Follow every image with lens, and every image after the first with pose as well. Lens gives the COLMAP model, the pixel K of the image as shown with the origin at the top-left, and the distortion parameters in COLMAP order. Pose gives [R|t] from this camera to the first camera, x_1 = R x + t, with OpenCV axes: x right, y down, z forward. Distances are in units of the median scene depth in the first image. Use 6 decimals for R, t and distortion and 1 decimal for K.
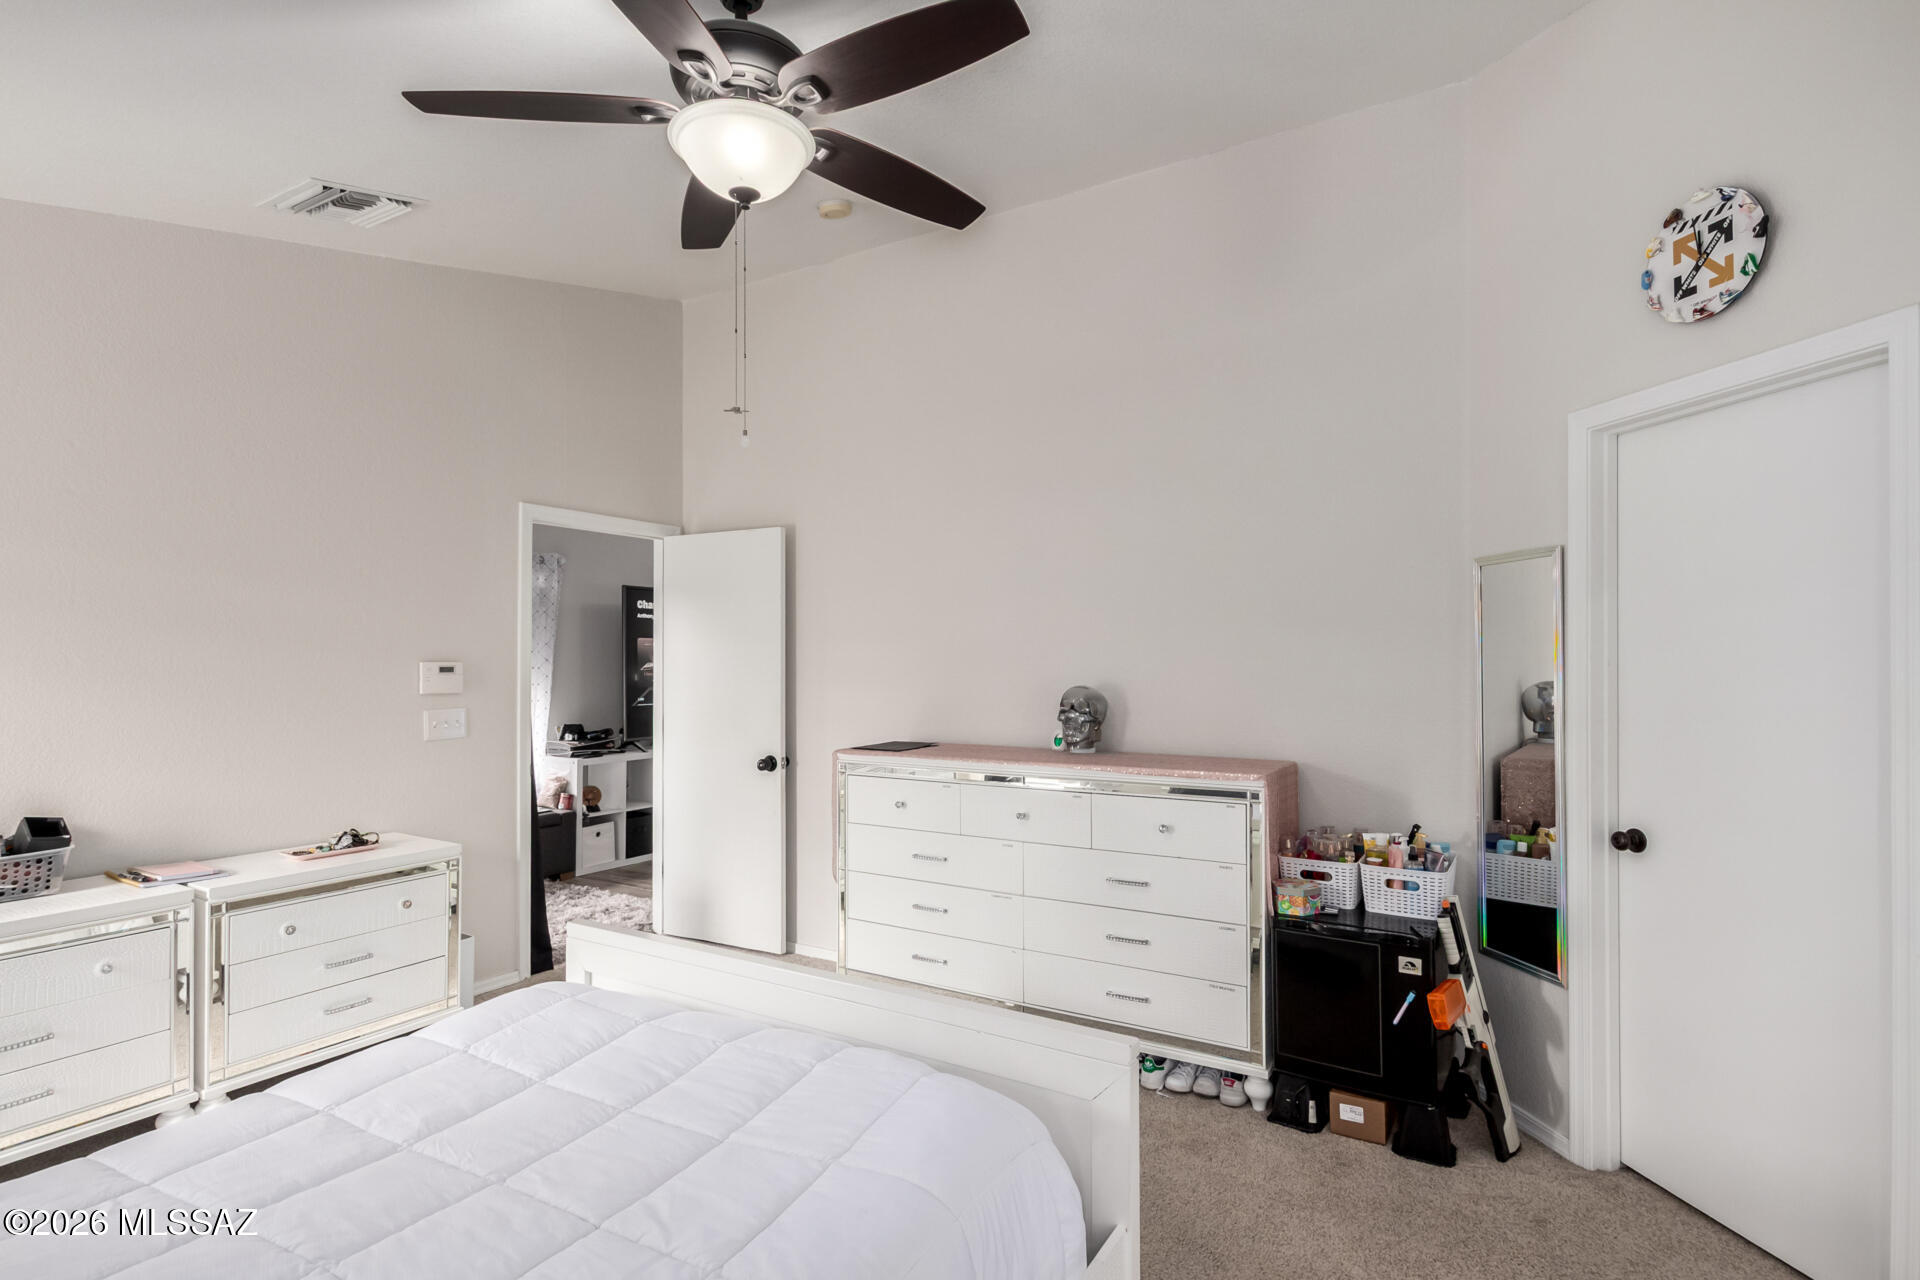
lens RADIAL K [[964.9, 0, 963.2], [0, 964.9, 663.2], [0, 0, 1]] dist [0.001687, 0.000202]
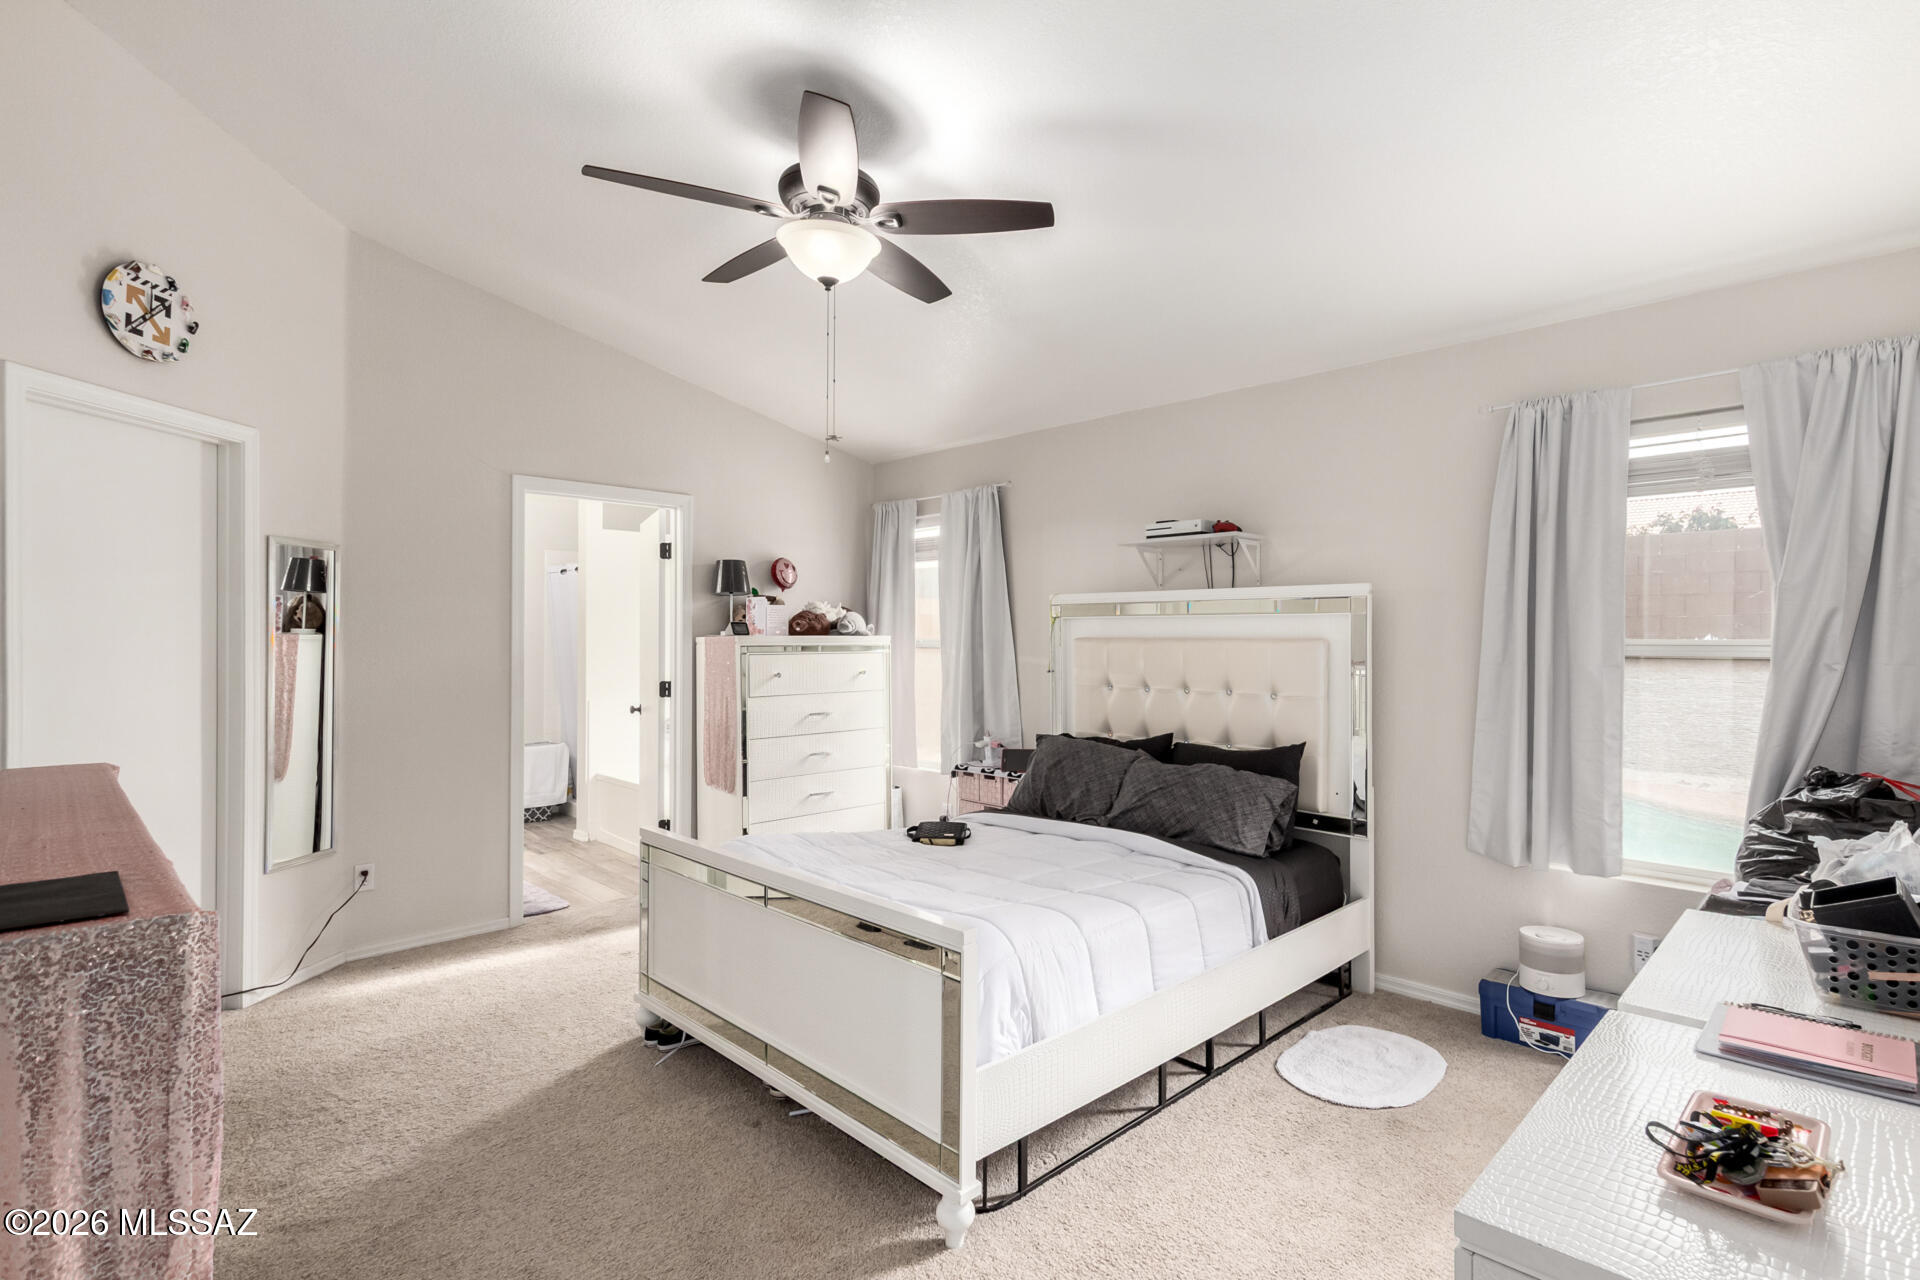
lens RADIAL K [[918.8, 0, 974.0], [0, 918.8, 648.3], [0, 0, 1]] dist [0.002497, 0.001293]
pose [[-0.964319, -0.008626, 0.264601, -0.658121], [-0.004787, 0.999874, 0.015151, 0.016354], [-0.264698, 0.013344, -0.964239, 1.887125]]
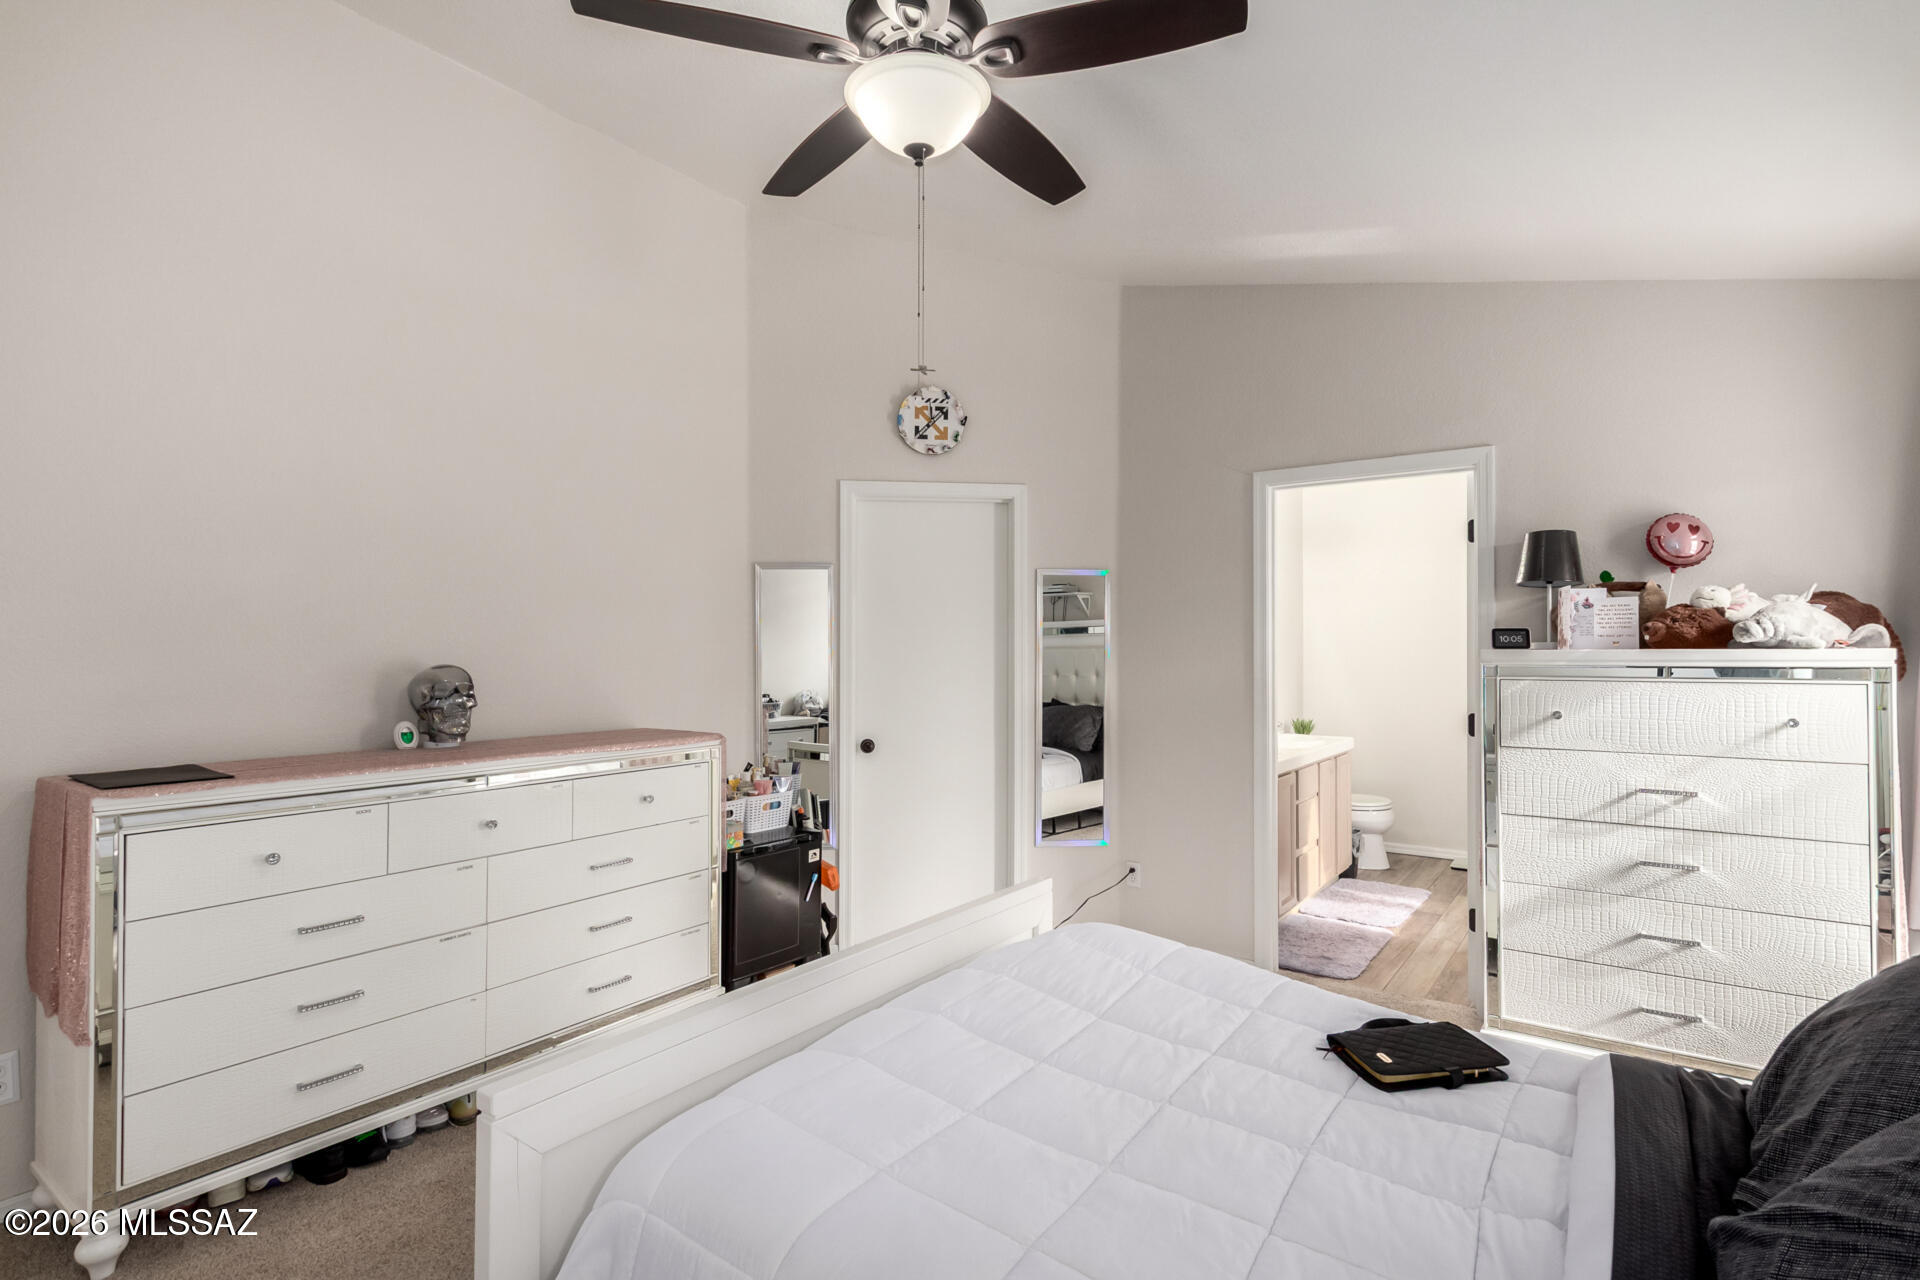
lens RADIAL K [[918.8, 0, 974.0], [0, 918.8, 648.3], [0, 0, 1]] dist [0.002497, 0.001293]
pose [[0.076818, -0.000394, 0.997045, -0.970538], [0.003762, 0.999993, 0.000105, 0.016508], [-0.997038, 0.003743, 0.076819, 0.765865]]
